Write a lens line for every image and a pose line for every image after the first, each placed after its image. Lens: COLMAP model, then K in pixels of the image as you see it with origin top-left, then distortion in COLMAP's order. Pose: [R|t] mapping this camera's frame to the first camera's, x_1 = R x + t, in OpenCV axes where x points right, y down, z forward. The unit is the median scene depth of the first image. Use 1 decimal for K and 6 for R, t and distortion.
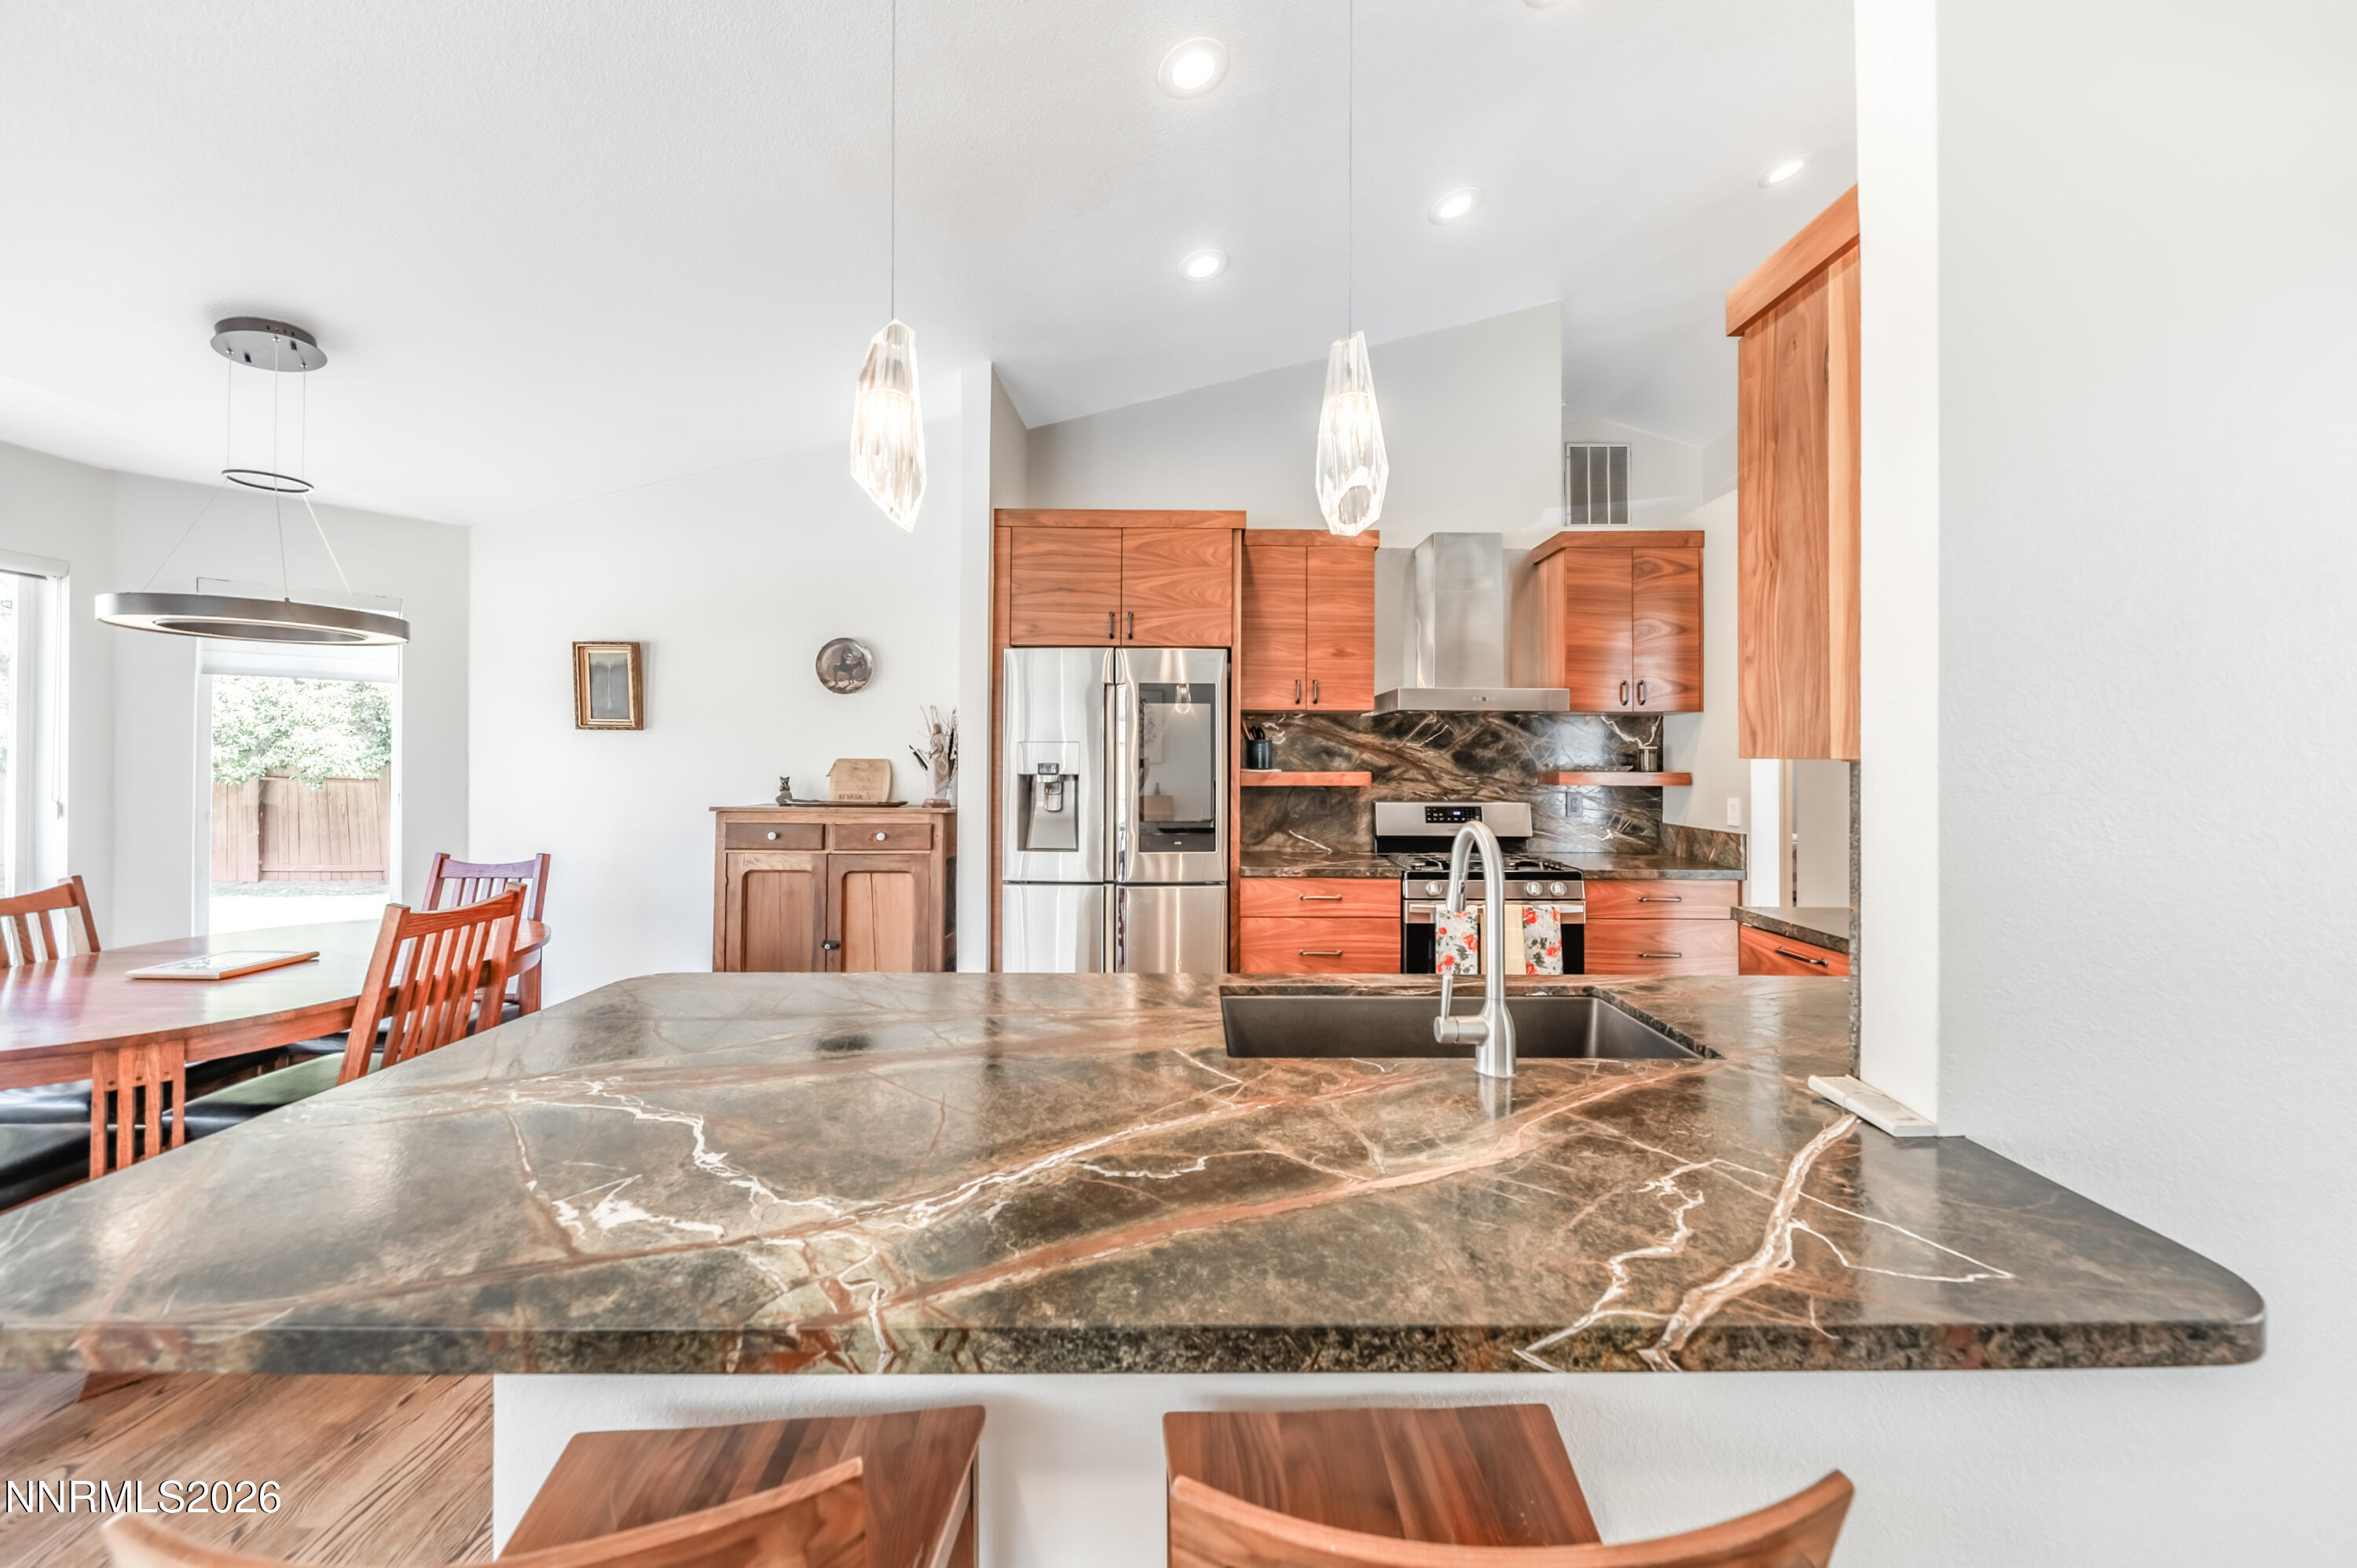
lens RADIAL K [[828.6, 0, 1182.8], [0, 828.6, 759.4], [0, 0, 1]] dist [-0.003499, -0.000117]
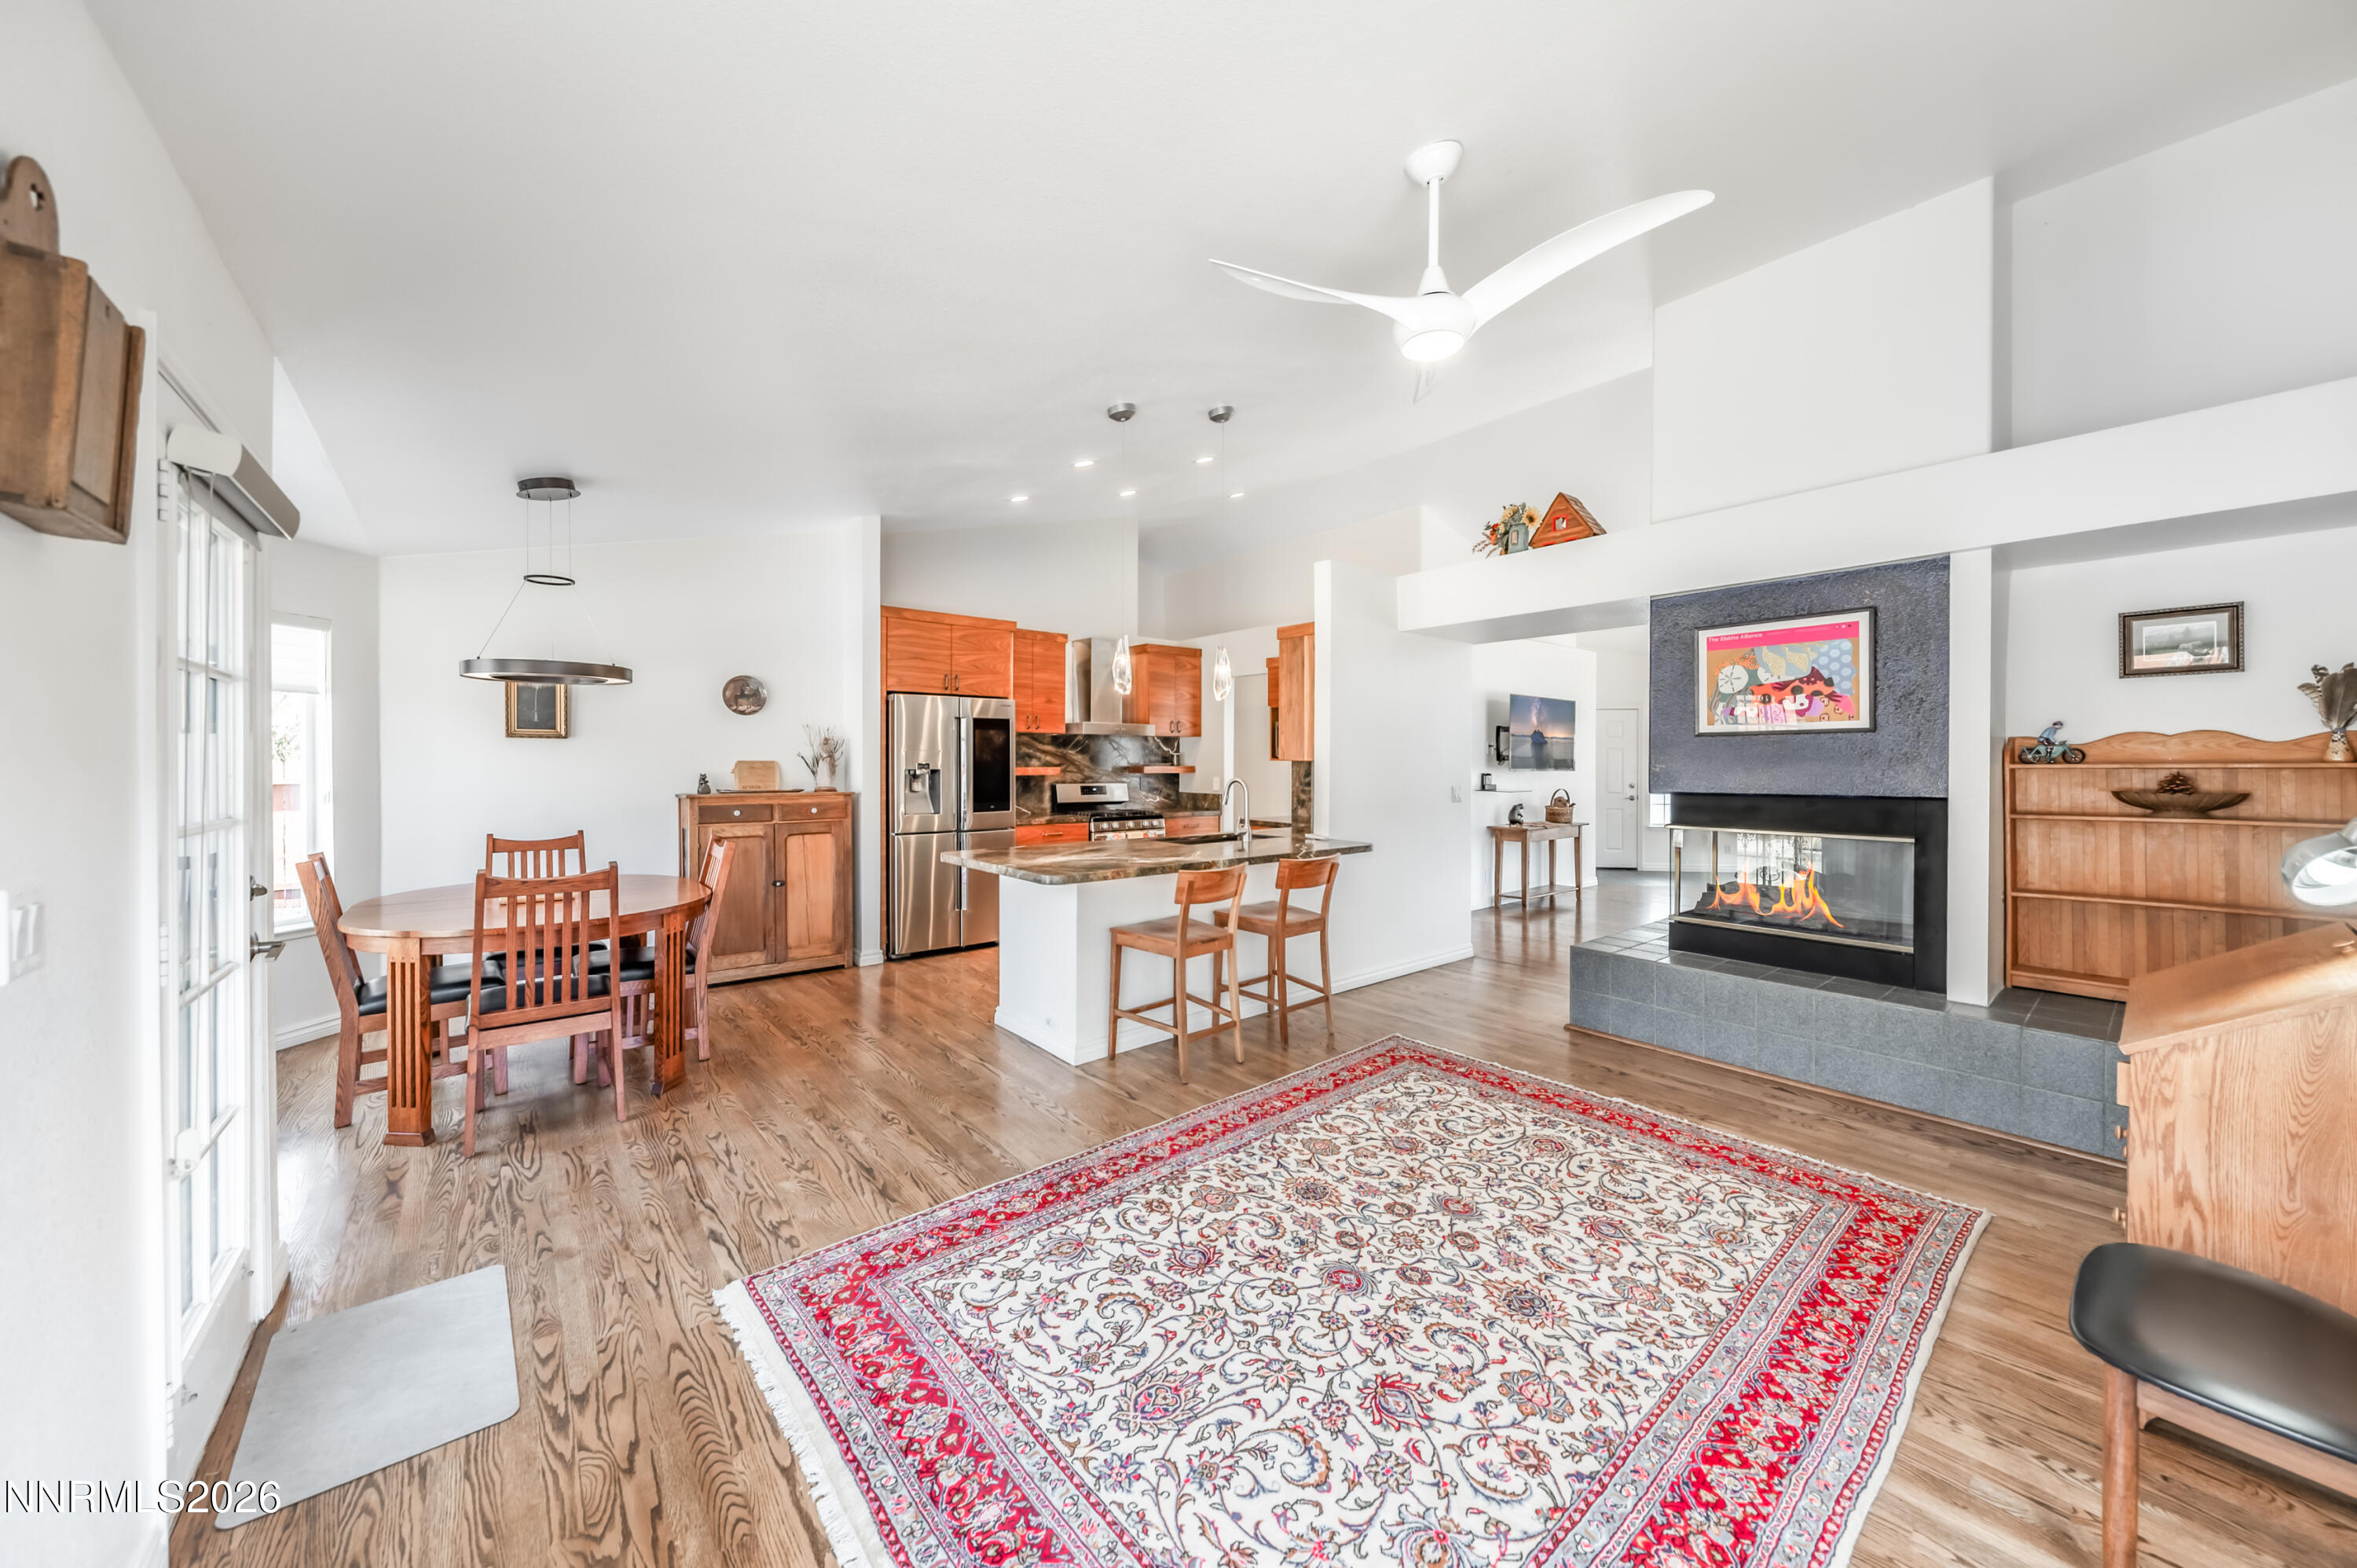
lens RADIAL K [[828.6, 0, 1180.4], [0, 828.6, 769.7], [0, 0, 1]] dist [-0.003499, -0.000117]
pose [[0.768163, -0.010557, 0.640167, -0.744803], [0.002845, 0.999910, 0.013075, -0.001970], [-0.640248, -0.008222, 0.768124, -0.566022]]
